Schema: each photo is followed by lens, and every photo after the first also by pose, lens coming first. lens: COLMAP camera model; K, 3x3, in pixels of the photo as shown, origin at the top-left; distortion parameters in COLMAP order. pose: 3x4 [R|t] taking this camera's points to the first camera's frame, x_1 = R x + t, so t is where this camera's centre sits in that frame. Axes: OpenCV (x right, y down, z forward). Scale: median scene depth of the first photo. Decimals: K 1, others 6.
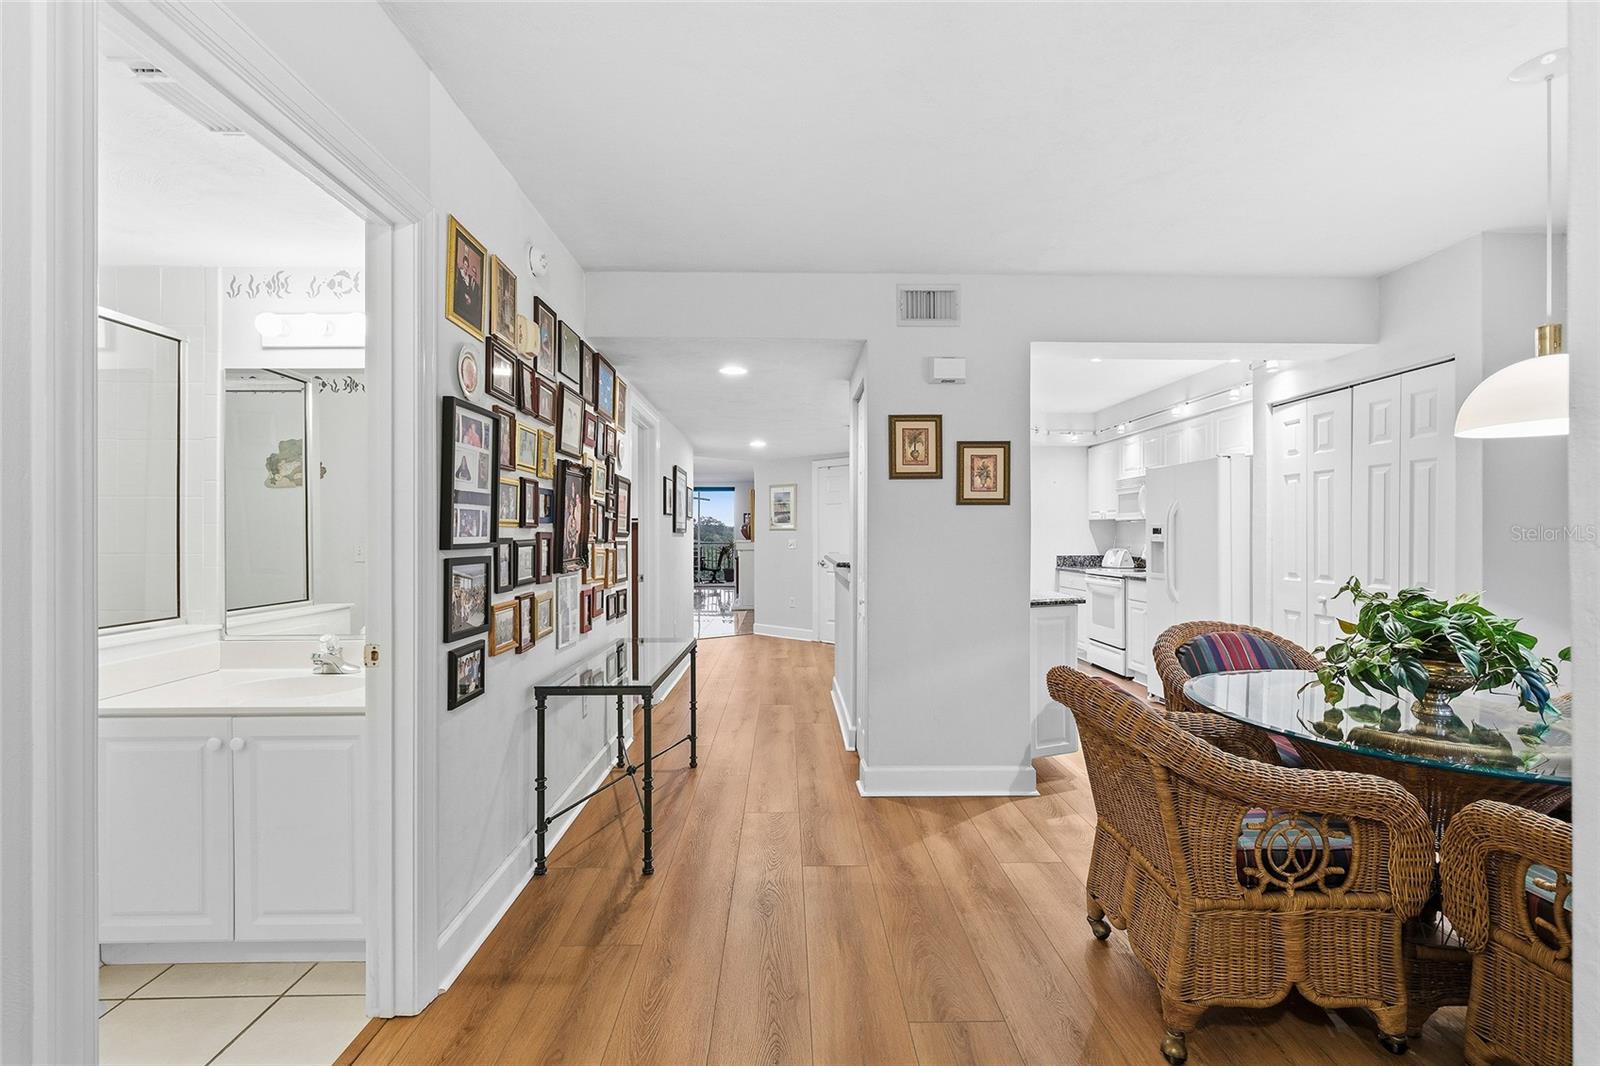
lens RADIAL K [[729.1, 0, 788.5], [0, 729.1, 533.1], [0, 0, 1]] dist [0.000066, 0.000159]
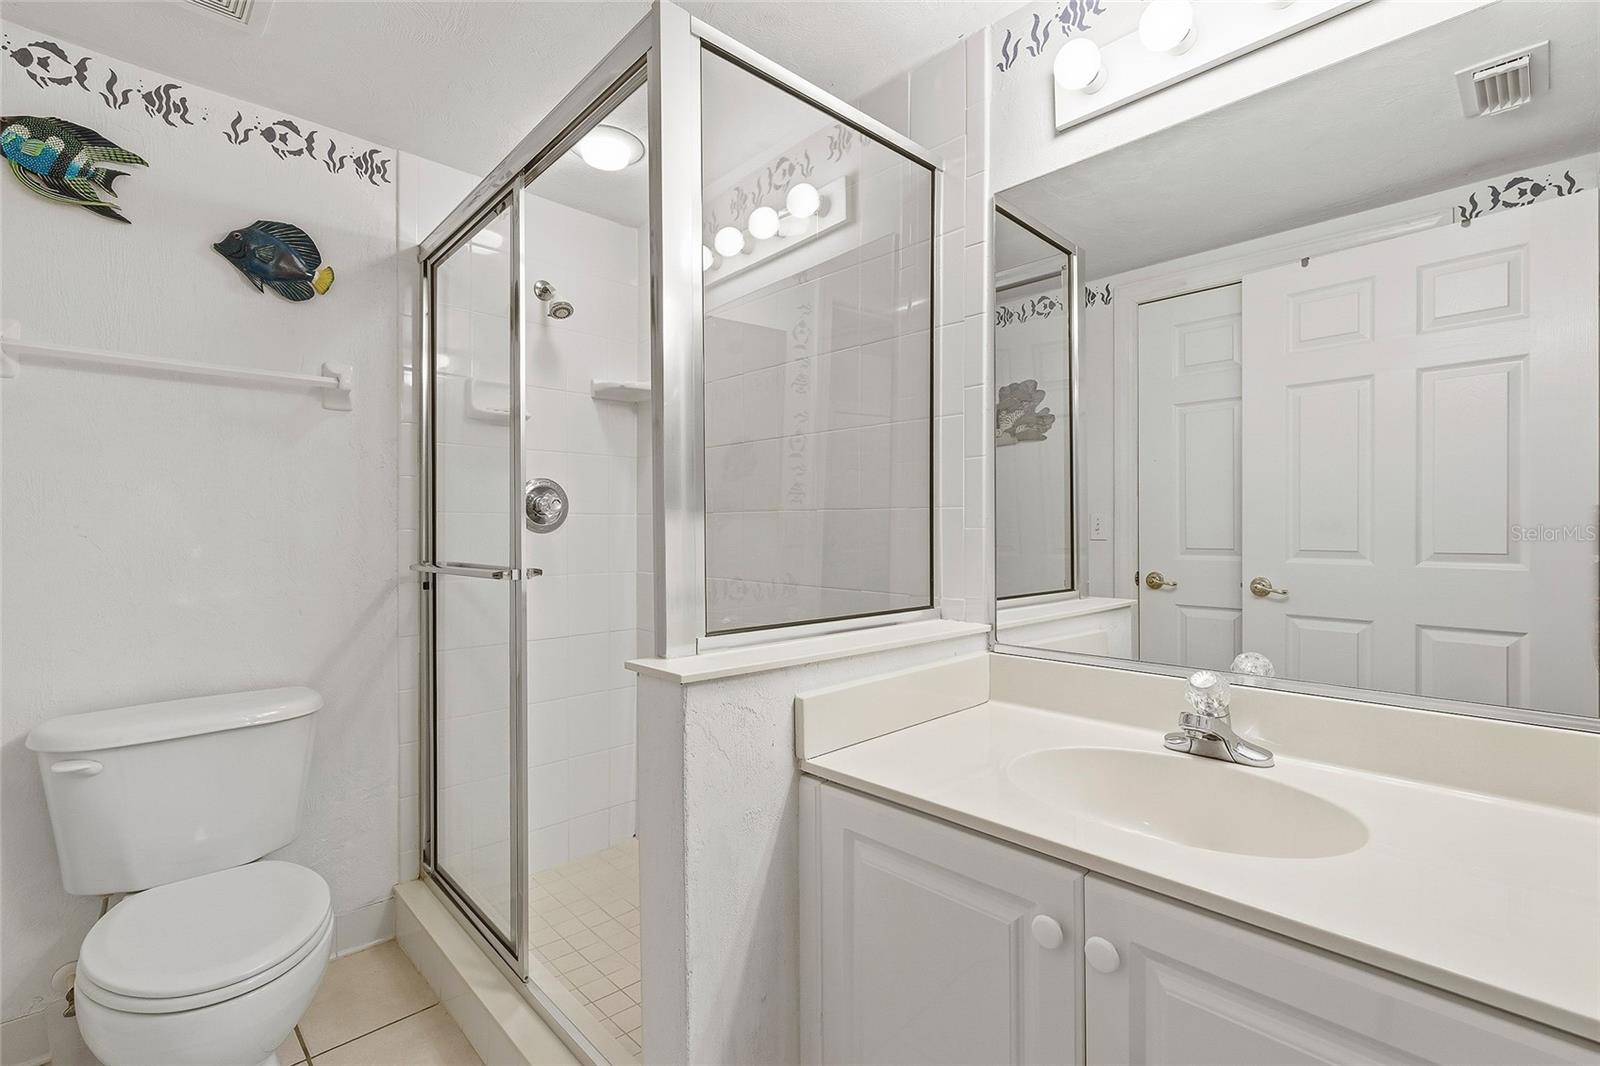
lens RADIAL K [[729.1, 0, 788.5], [0, 729.1, 533.1], [0, 0, 1]] dist [0.000066, 0.000159]
pose [[0.682846, 0.006043, -0.730537, -0.451868], [0.001408, 0.999953, 0.009587, 0.043873], [0.730561, -0.007575, 0.682806, 0.469838]]
